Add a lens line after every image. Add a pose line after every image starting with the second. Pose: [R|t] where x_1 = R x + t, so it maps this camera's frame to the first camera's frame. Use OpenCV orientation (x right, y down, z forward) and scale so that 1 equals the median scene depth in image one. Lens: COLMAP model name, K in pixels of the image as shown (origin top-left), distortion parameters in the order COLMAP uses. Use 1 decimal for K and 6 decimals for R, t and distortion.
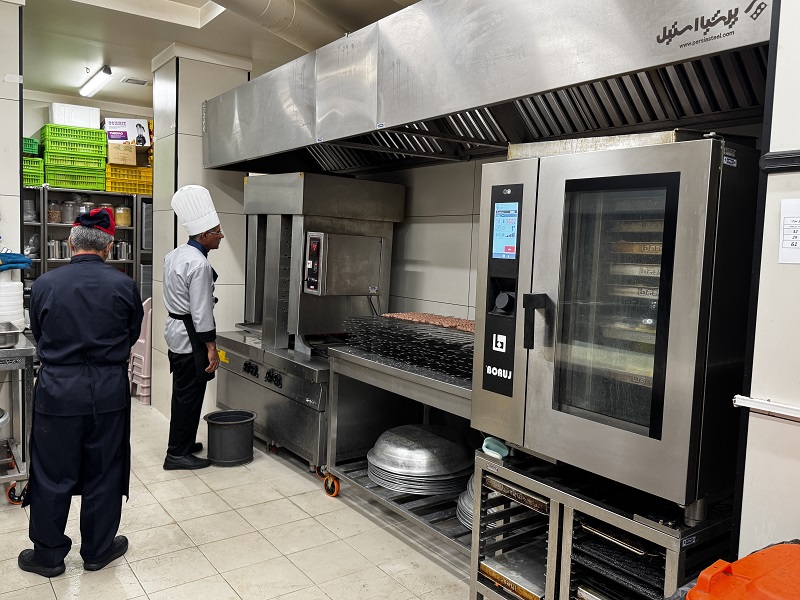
lens RADIAL K [[657.1, 0, 400.0], [0, 657.1, 300.0], [0, 0, 1]] dist [0.111992, -0.134425]
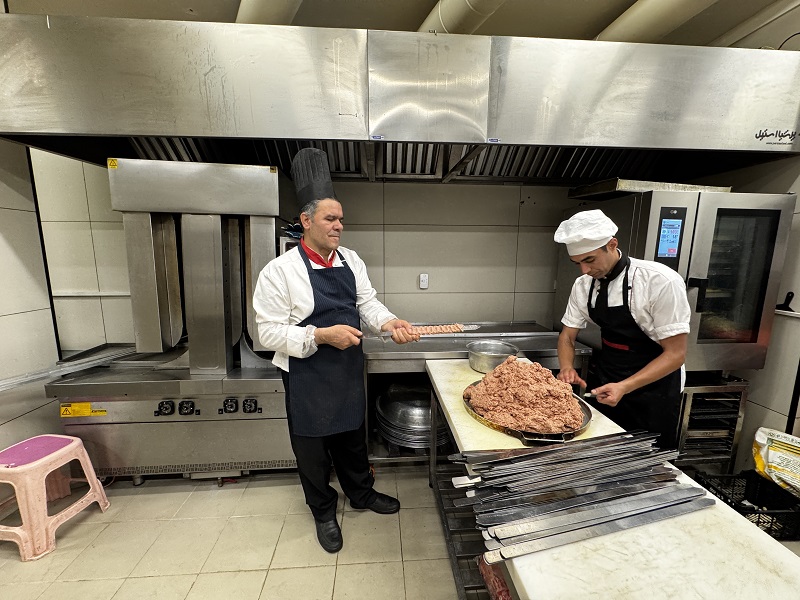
lens RADIAL K [[321.9, 0, 400.0], [0, 321.9, 300.0], [0, 0, 1]] dist [-0.001016, -0.000004]
pose [[0.520502, -0.162199, 0.838313, -0.802954], [0.083177, 0.986754, 0.139276, -0.120857], [-0.849799, -0.002765, 0.527099, 1.147849]]
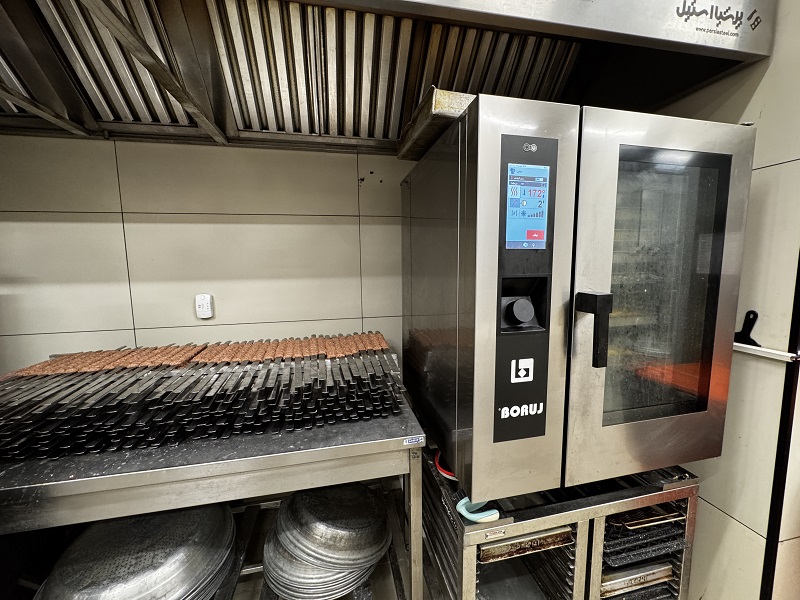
lens RADIAL K [[318.2, 0, 399.1], [0, 318.2, 297.1], [0, 0, 1]] dist [-0.001442, -0.000250]
pose [[0.402696, -0.140463, 0.904492, -0.202172], [0.104652, 0.988741, 0.106954, -0.063425], [-0.909331, 0.051587, 0.412862, 1.001446]]
